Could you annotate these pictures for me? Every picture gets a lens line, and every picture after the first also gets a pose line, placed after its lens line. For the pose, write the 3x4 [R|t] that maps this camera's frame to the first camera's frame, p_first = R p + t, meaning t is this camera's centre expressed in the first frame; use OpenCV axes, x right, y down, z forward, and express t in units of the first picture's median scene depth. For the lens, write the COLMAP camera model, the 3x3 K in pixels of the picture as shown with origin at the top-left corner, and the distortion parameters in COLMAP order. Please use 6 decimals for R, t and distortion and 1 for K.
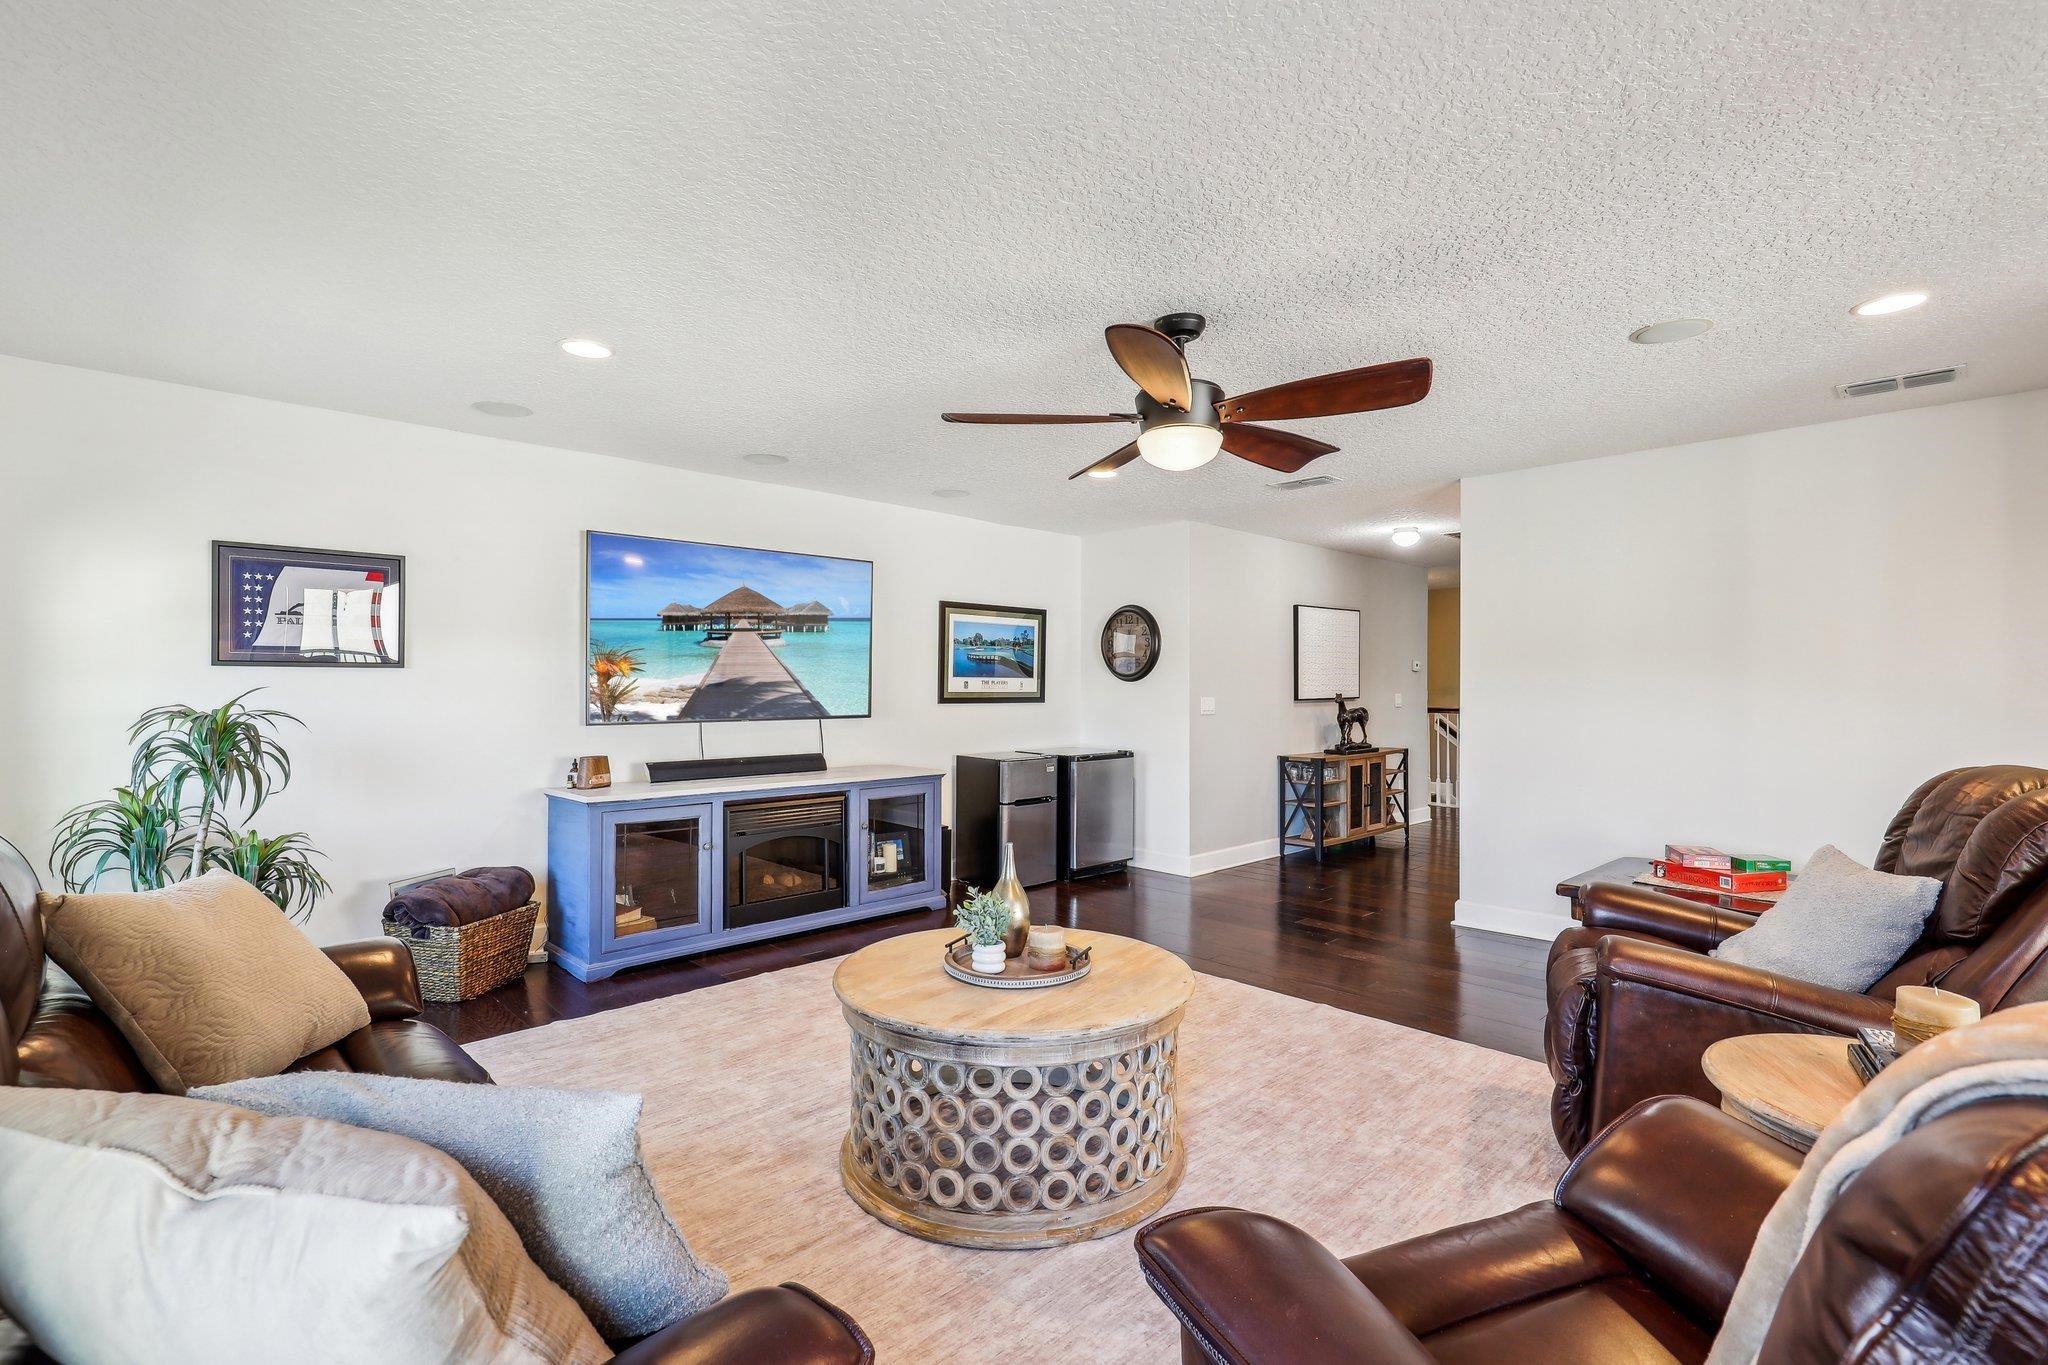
lens RADIAL K [[949.8, 0, 1026.2], [0, 949.8, 682.3], [0, 0, 1]] dist [0.000775, -0.000020]
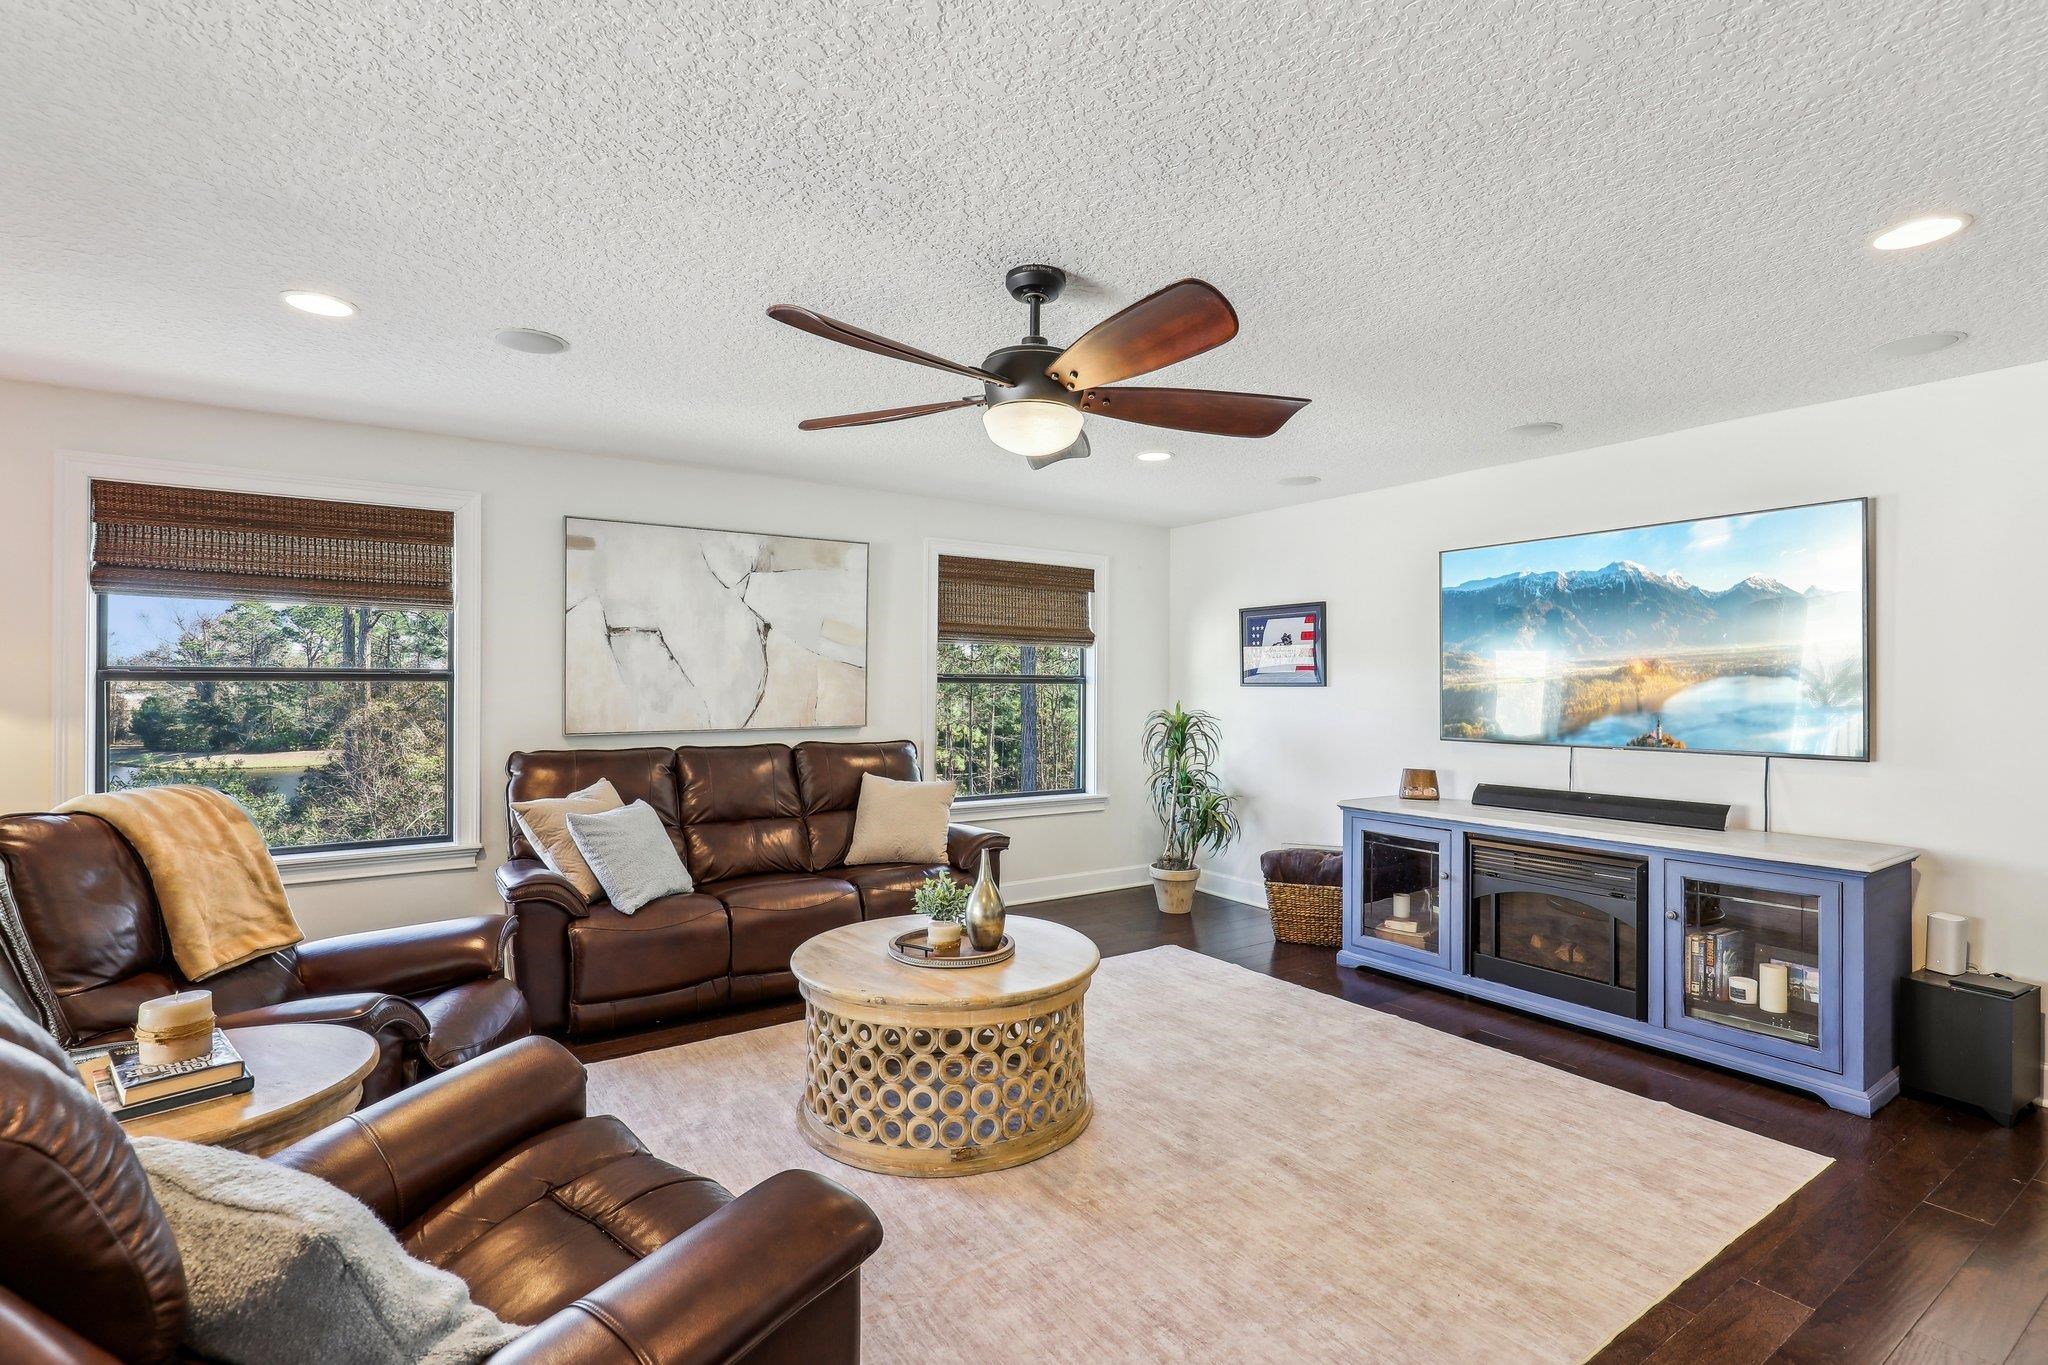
lens RADIAL K [[949.8, 0, 1026.2], [0, 949.8, 682.3], [0, 0, 1]] dist [0.000775, -0.000020]
pose [[-0.167968, -0.007643, -0.985763, 0.655538], [0.000593, 0.999969, -0.007854, -0.010187], [0.985792, -0.001904, -0.167958, 0.752765]]
